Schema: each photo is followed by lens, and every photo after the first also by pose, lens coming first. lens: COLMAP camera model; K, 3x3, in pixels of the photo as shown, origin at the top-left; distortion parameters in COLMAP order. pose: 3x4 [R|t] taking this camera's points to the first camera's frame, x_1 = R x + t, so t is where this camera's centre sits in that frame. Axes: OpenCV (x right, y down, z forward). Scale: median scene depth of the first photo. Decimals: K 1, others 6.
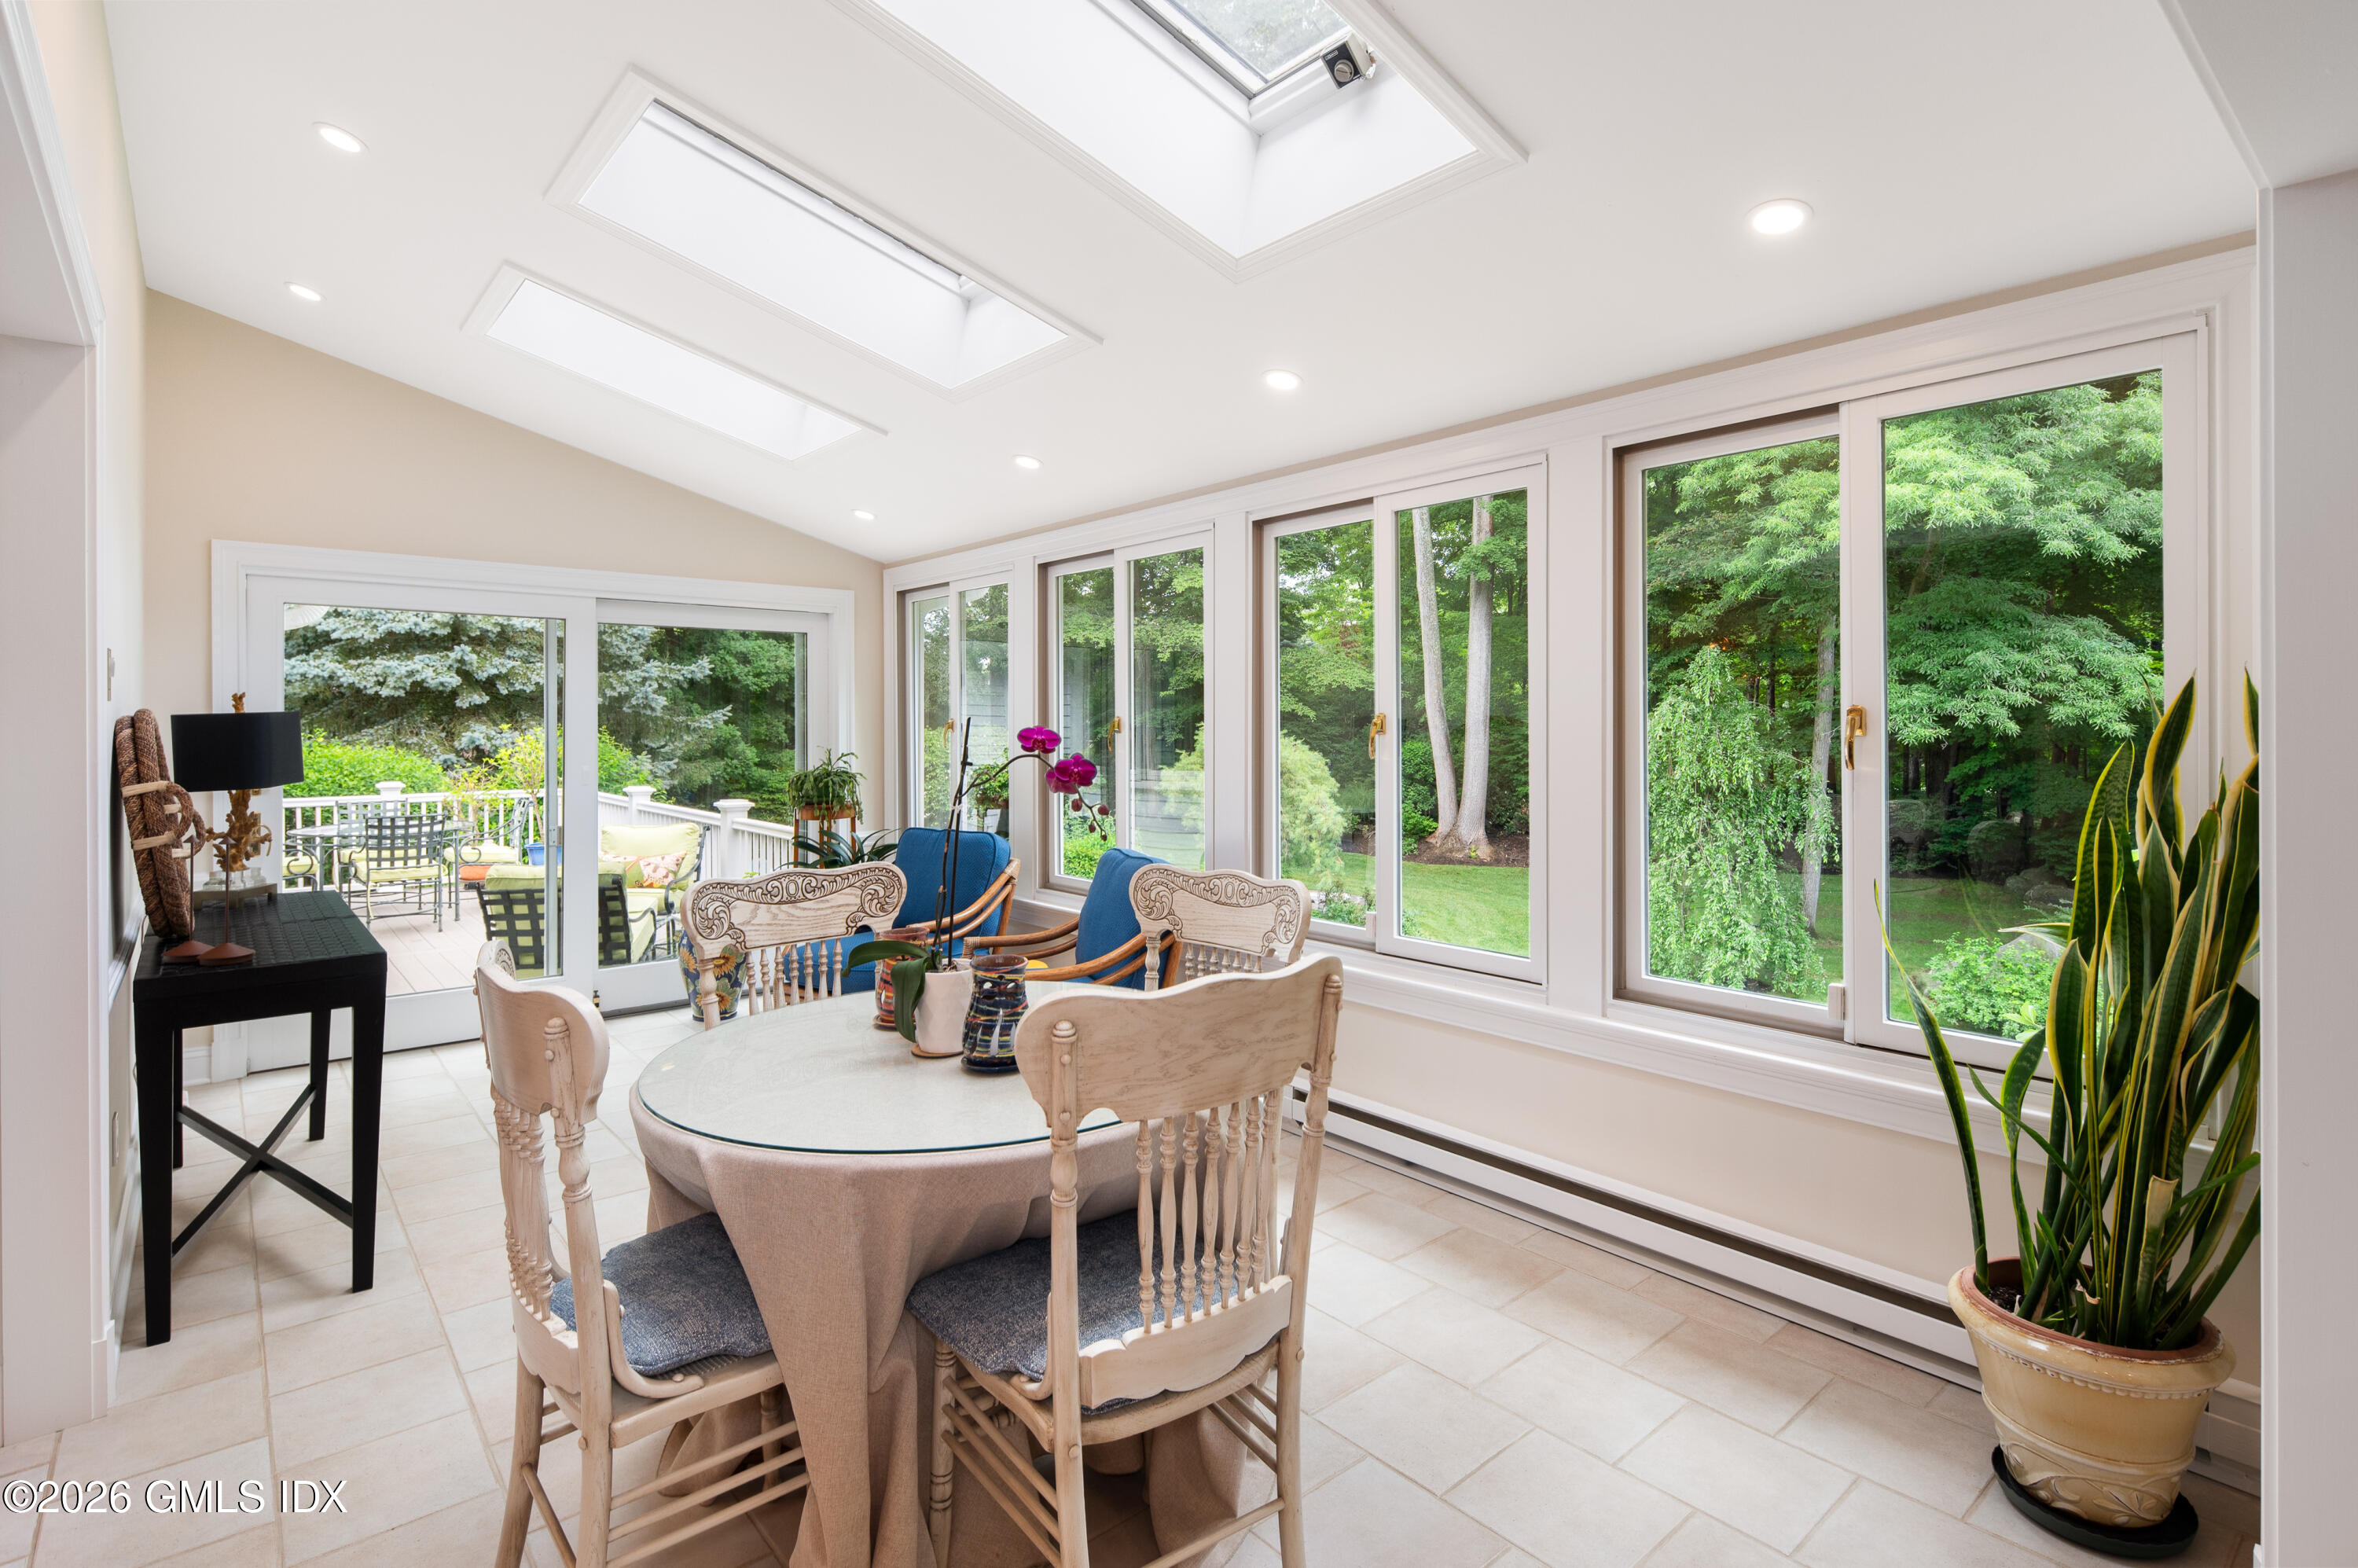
lens RADIAL K [[1137.9, 0, 1183.8], [0, 1137.9, 713.6], [0, 0, 1]] dist [0.001401, -0.001549]
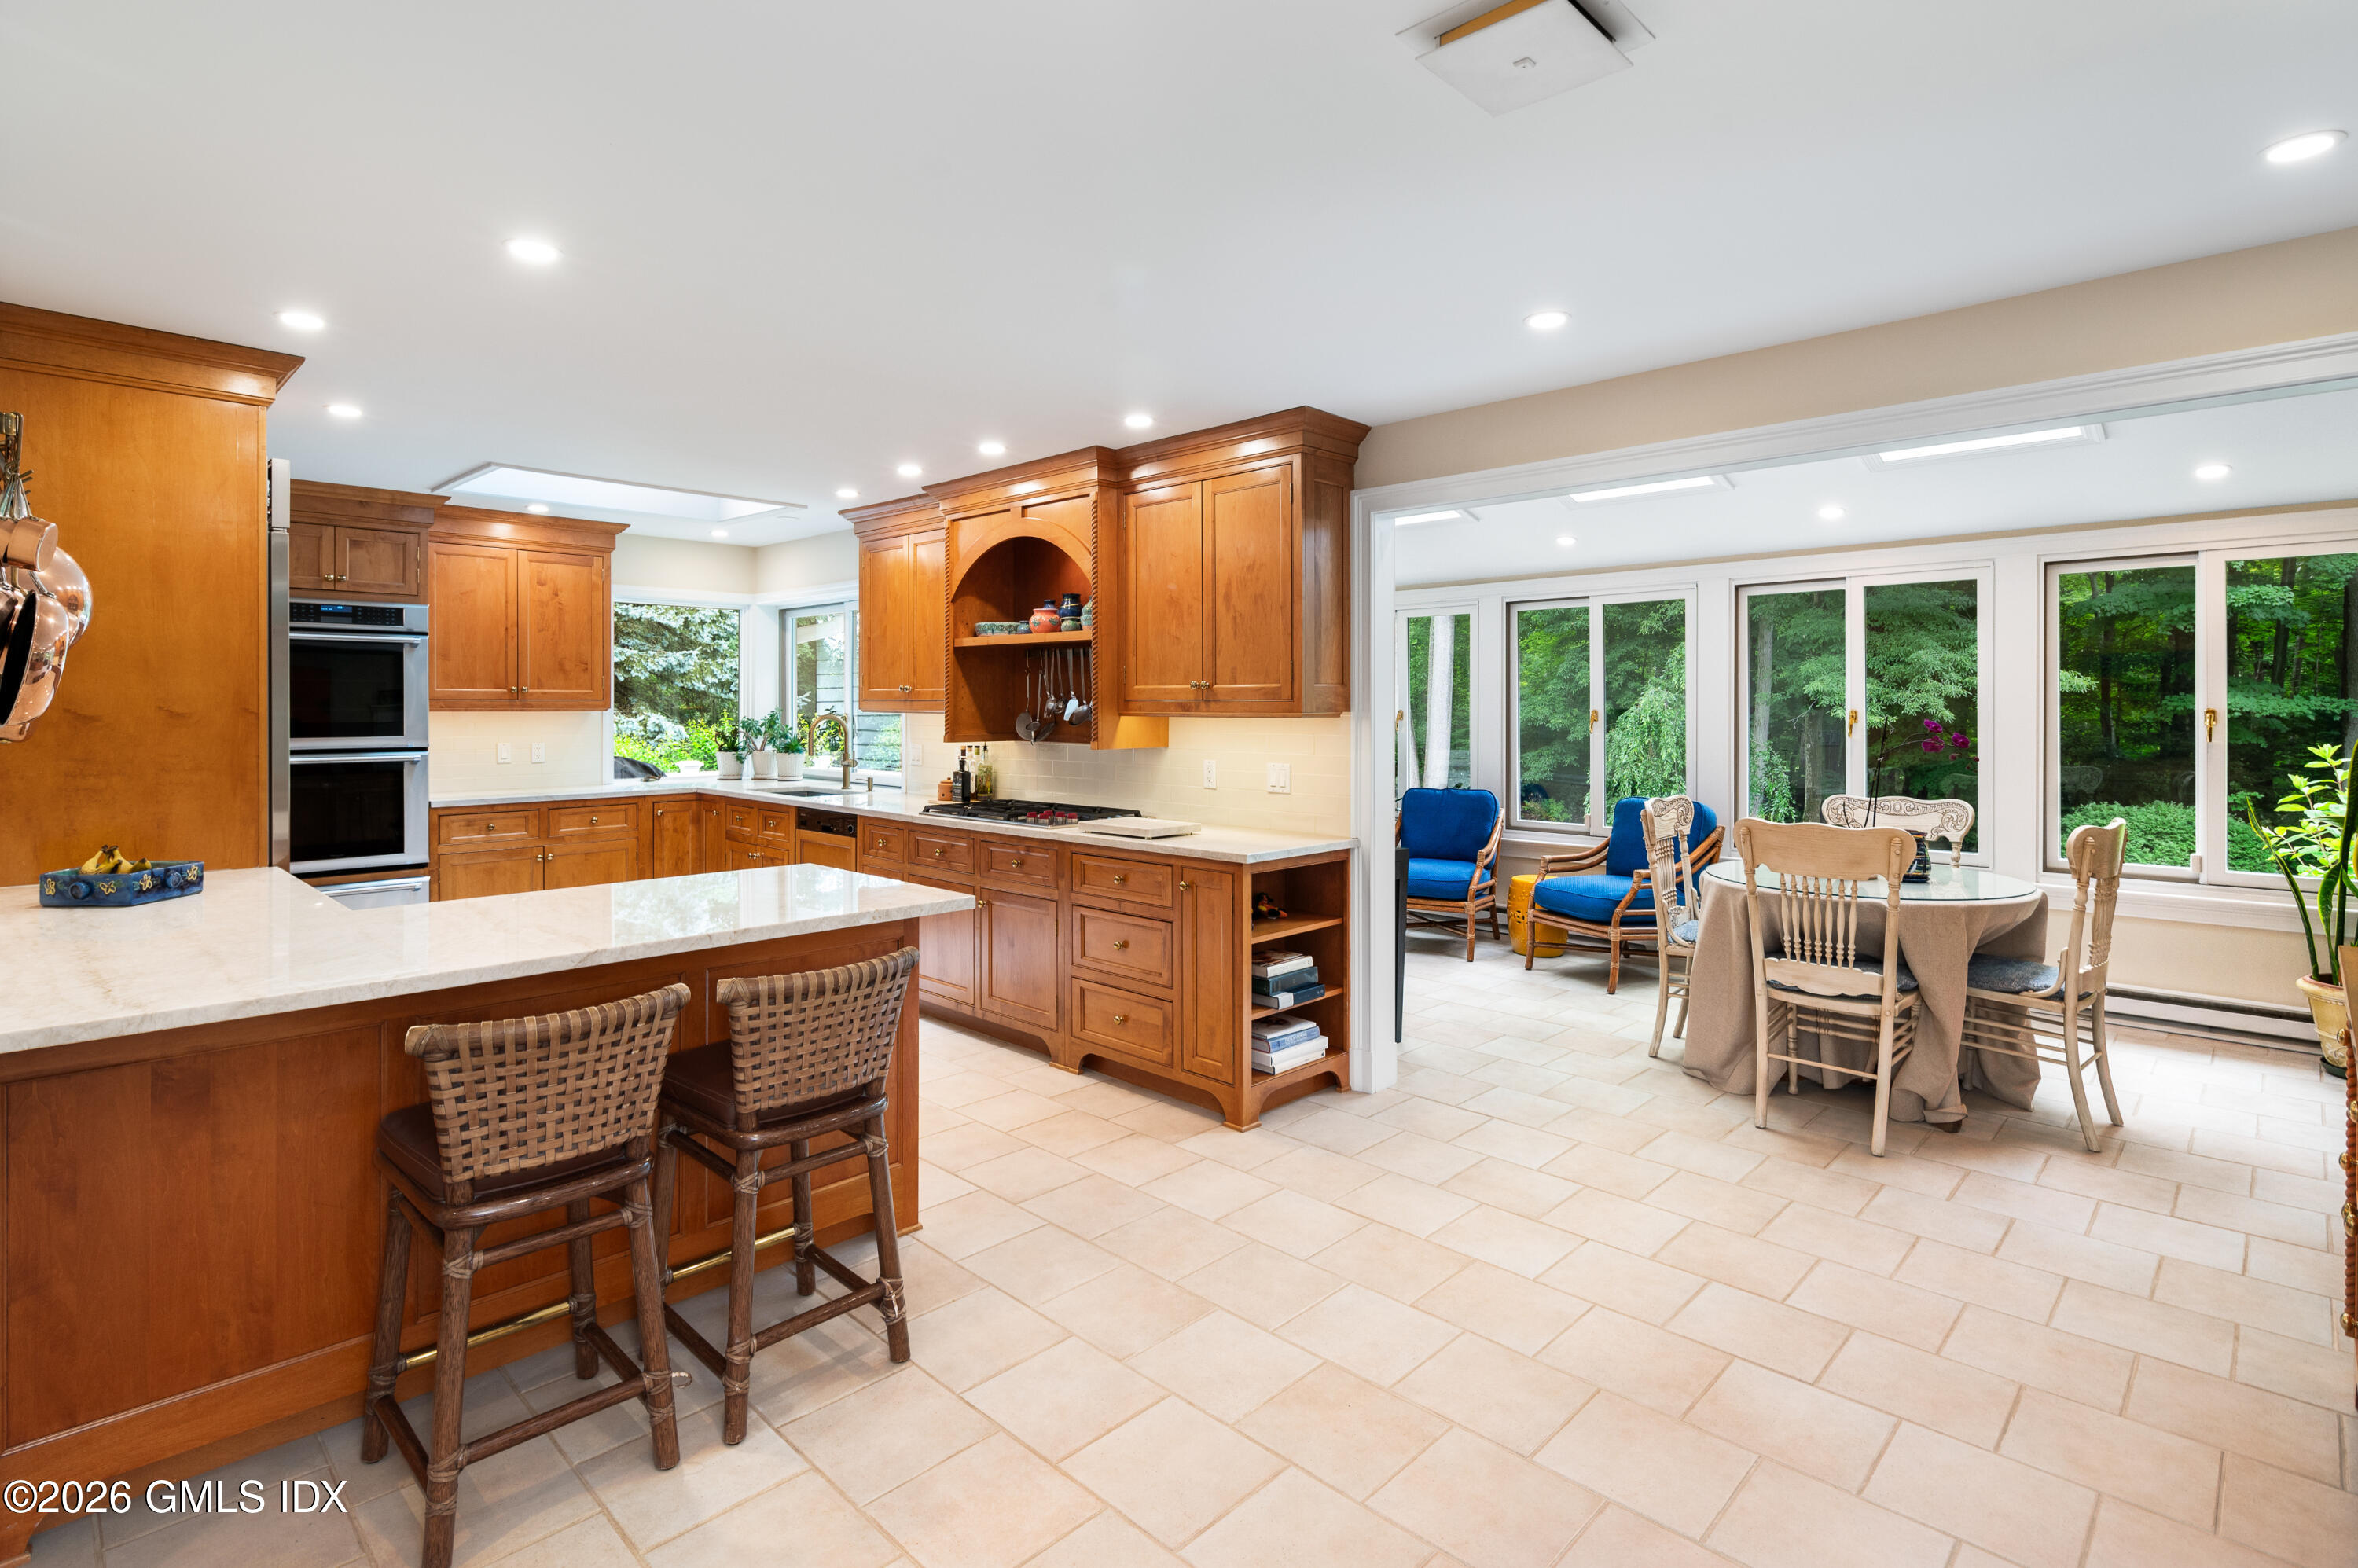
lens RADIAL K [[1137.9, 0, 1183.9], [0, 1137.9, 708.5], [0, 0, 1]] dist [0.001401, -0.001549]
pose [[0.995933, 0.002569, 0.090059, -0.236171], [-0.003361, 0.999957, 0.008640, -0.003428], [-0.090033, -0.008908, 0.995899, -0.136584]]
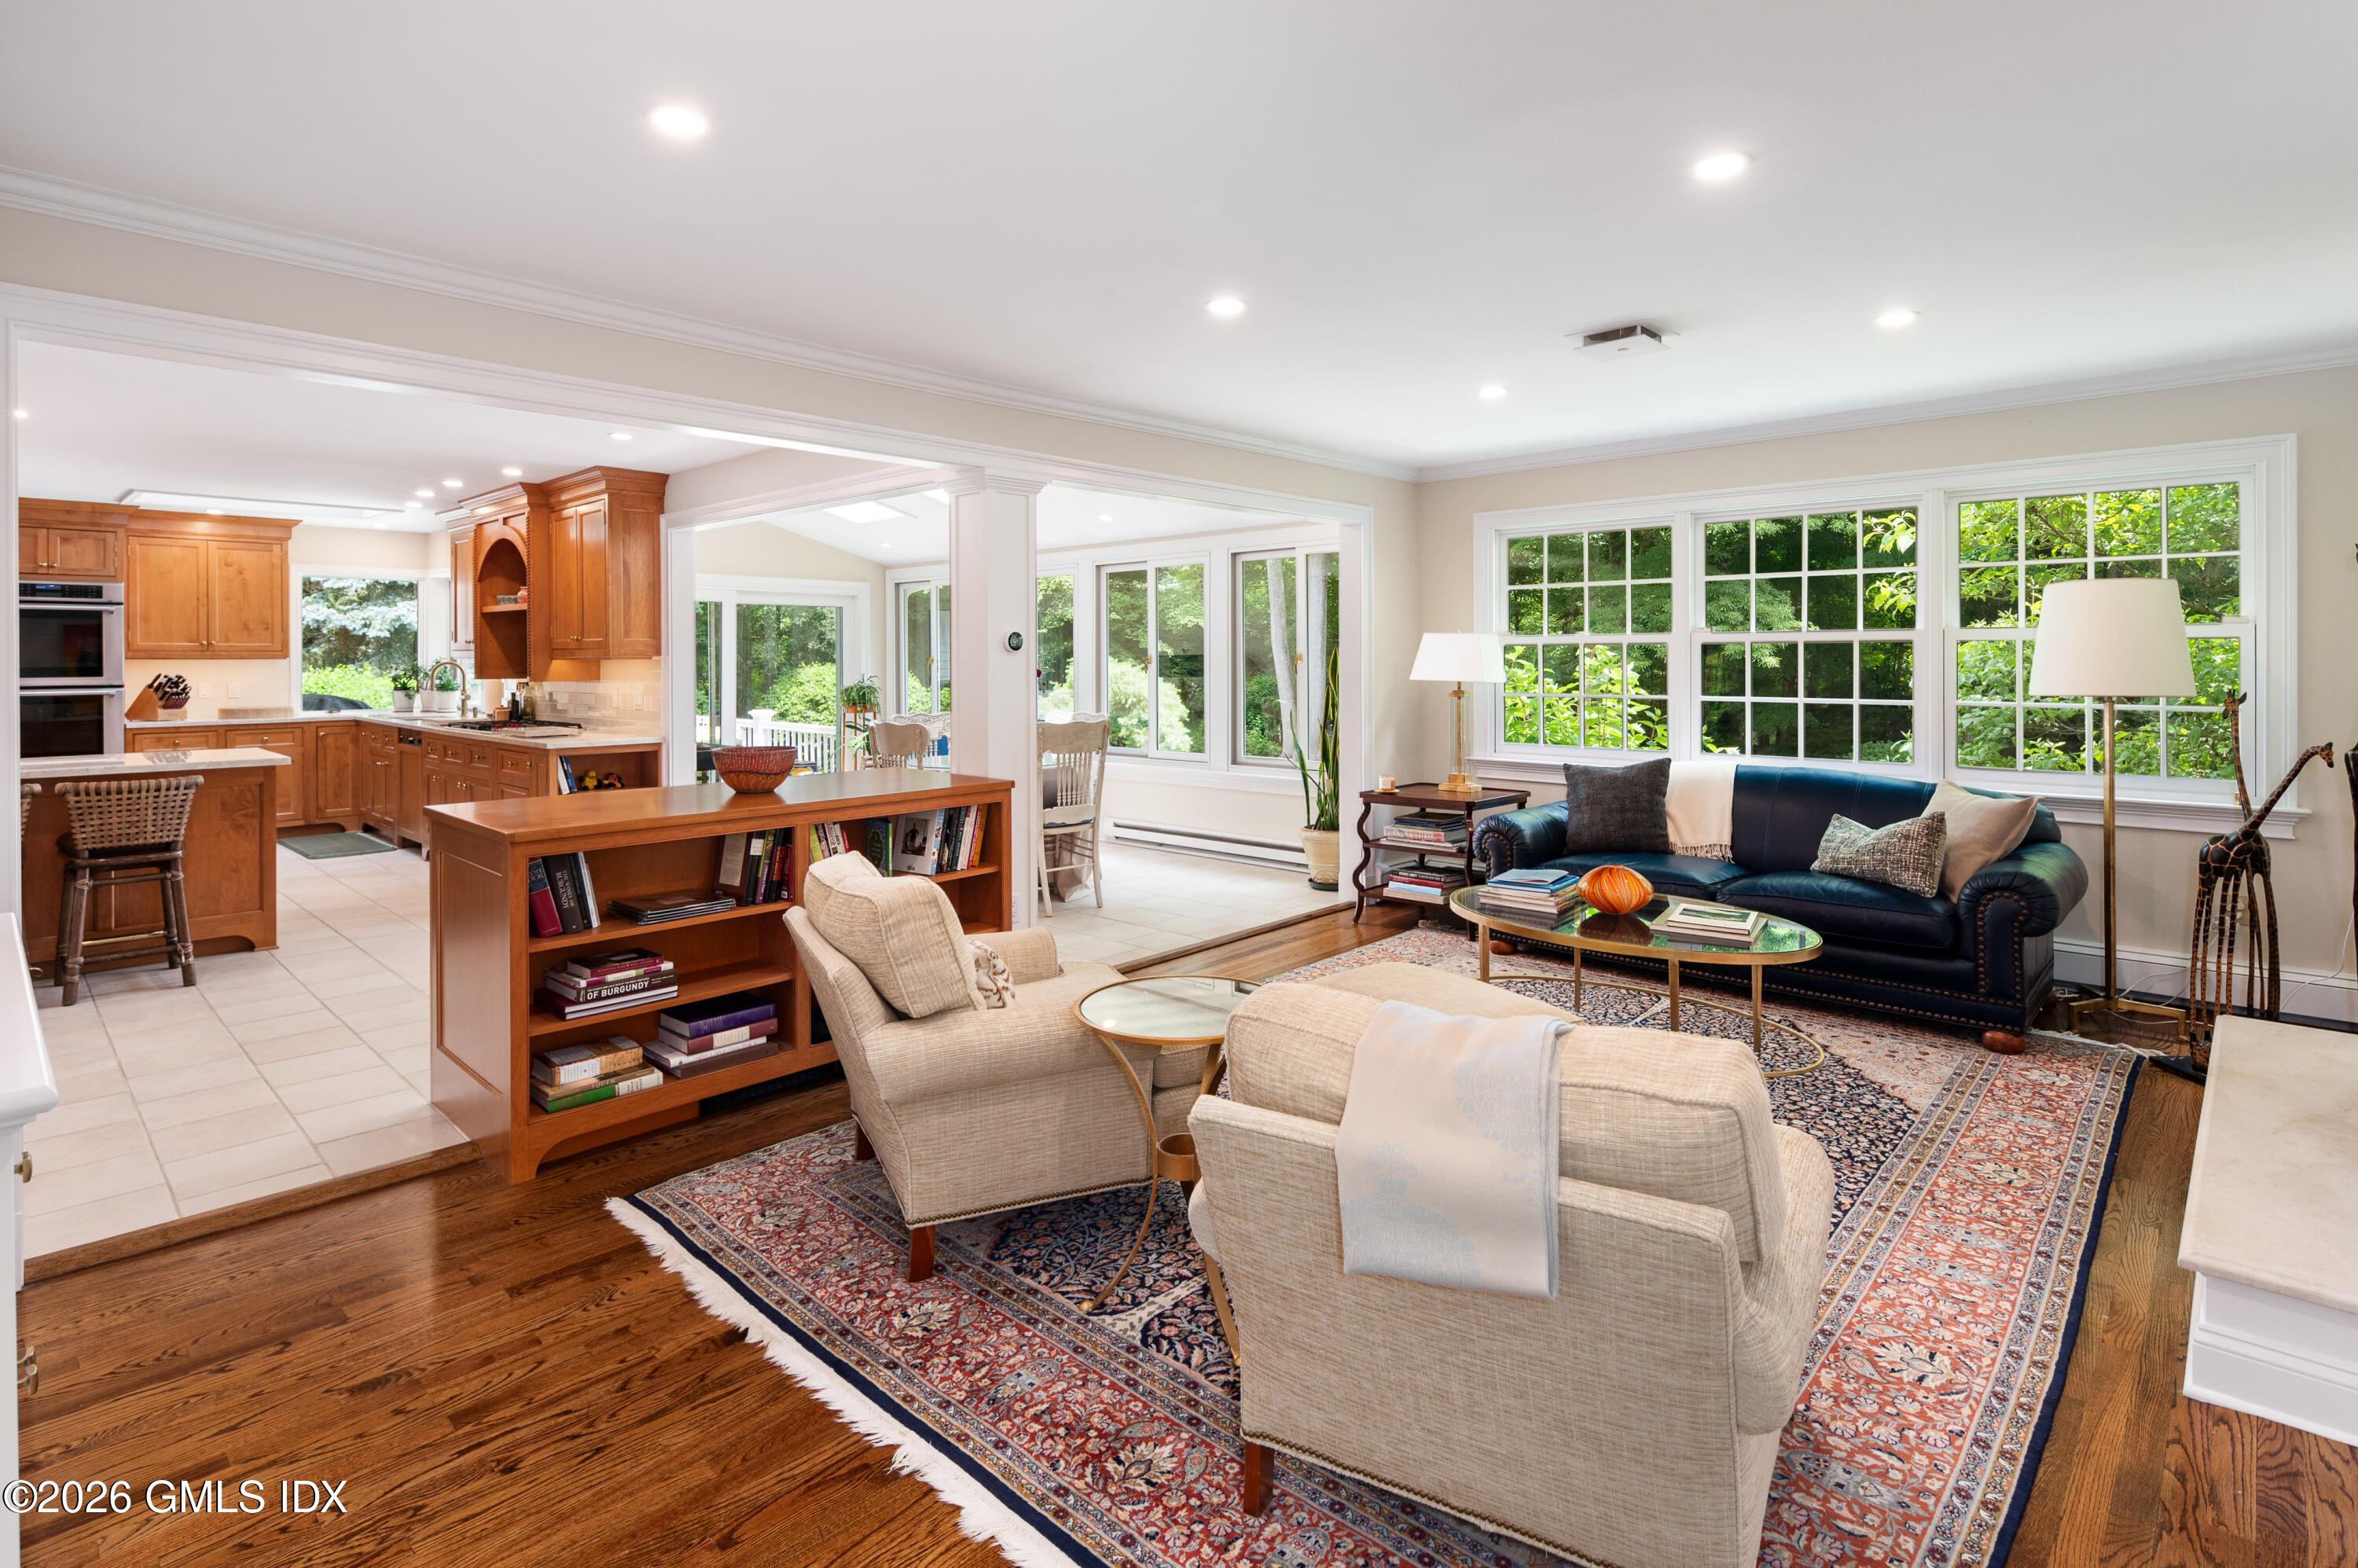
lens RADIAL K [[1137.9, 0, 1179.6], [0, 1137.9, 656.5], [0, 0, 1]] dist [0.001401, -0.001549]
pose [[0.993835, -0.001631, 0.110853, -0.005871], [0.000898, 0.999977, 0.006662, -0.002749], [-0.110861, -0.006521, 0.993814, -0.331501]]
